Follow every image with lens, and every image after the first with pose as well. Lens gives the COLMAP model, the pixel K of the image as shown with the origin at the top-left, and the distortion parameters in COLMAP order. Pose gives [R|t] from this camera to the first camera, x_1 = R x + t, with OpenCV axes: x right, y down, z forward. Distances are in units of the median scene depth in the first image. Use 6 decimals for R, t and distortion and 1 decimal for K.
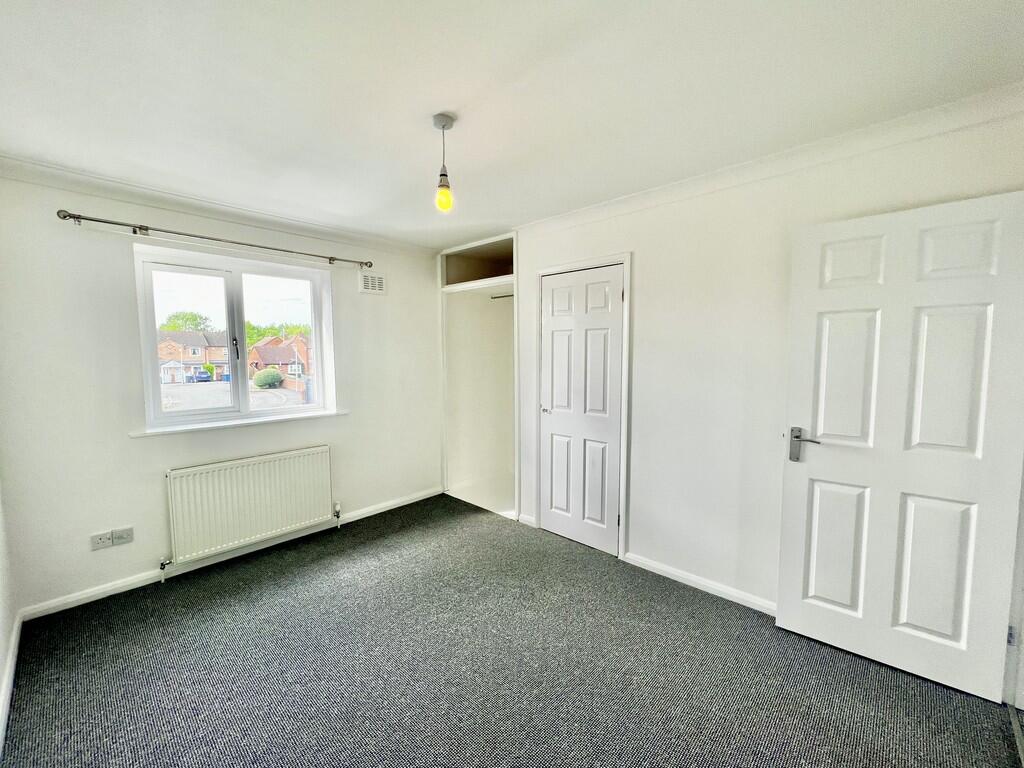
lens RADIAL K [[415.3, 0, 512.0], [0, 415.3, 384.0], [0, 0, 1]] dist [0.000882, 0.000185]
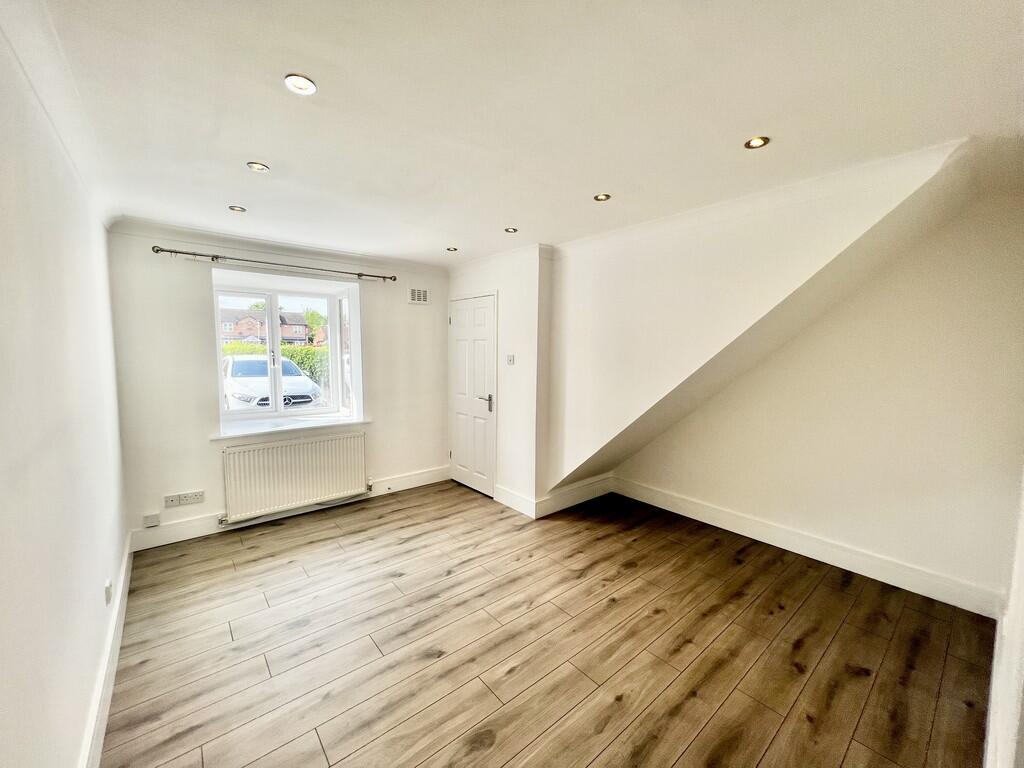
lens RADIAL K [[409.8, 0, 512.0], [0, 409.8, 384.0], [0, 0, 1]] dist [-0.001171, -0.000017]
pose [[0.992116, 0.042717, -0.117822, 0.131558], [-0.037710, 0.998302, 0.044407, -0.058098], [0.119518, -0.039614, 0.992041, -0.104379]]
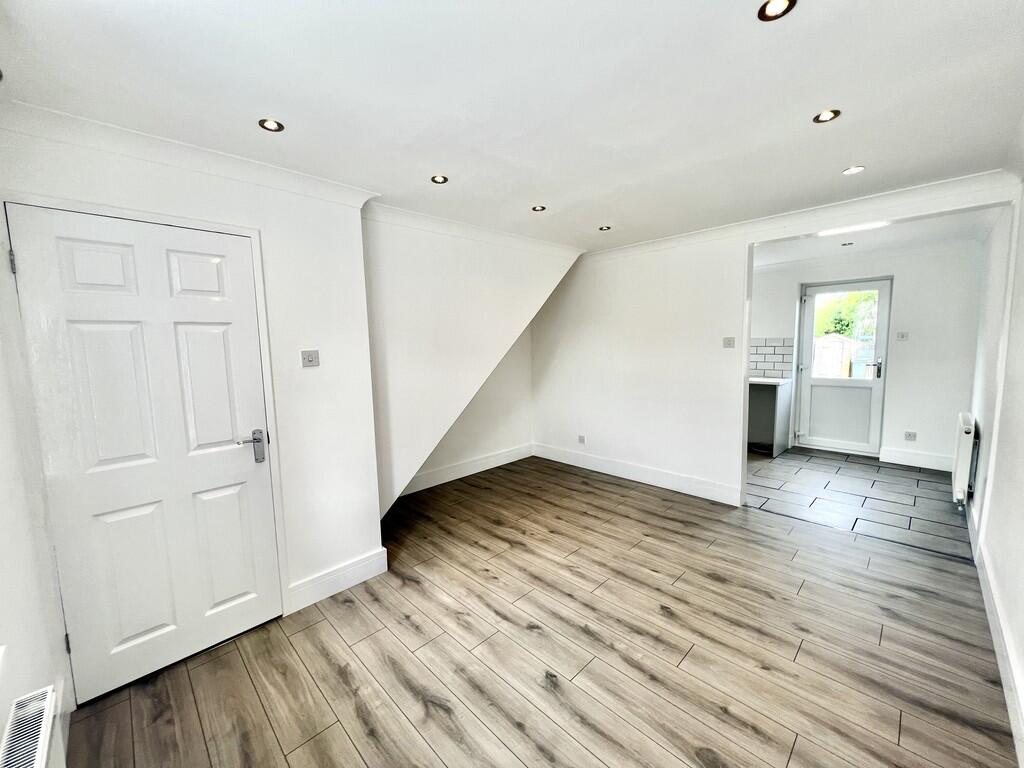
lens RADIAL K [[409.8, 0, 512.0], [0, 409.8, 384.0], [0, 0, 1]] dist [-0.001171, -0.000017]
pose [[0.035908, -0.080878, 0.996077, -0.656023], [0.069085, 0.994536, 0.078263, -0.061687], [-0.996964, 0.066004, 0.041299, 0.647910]]
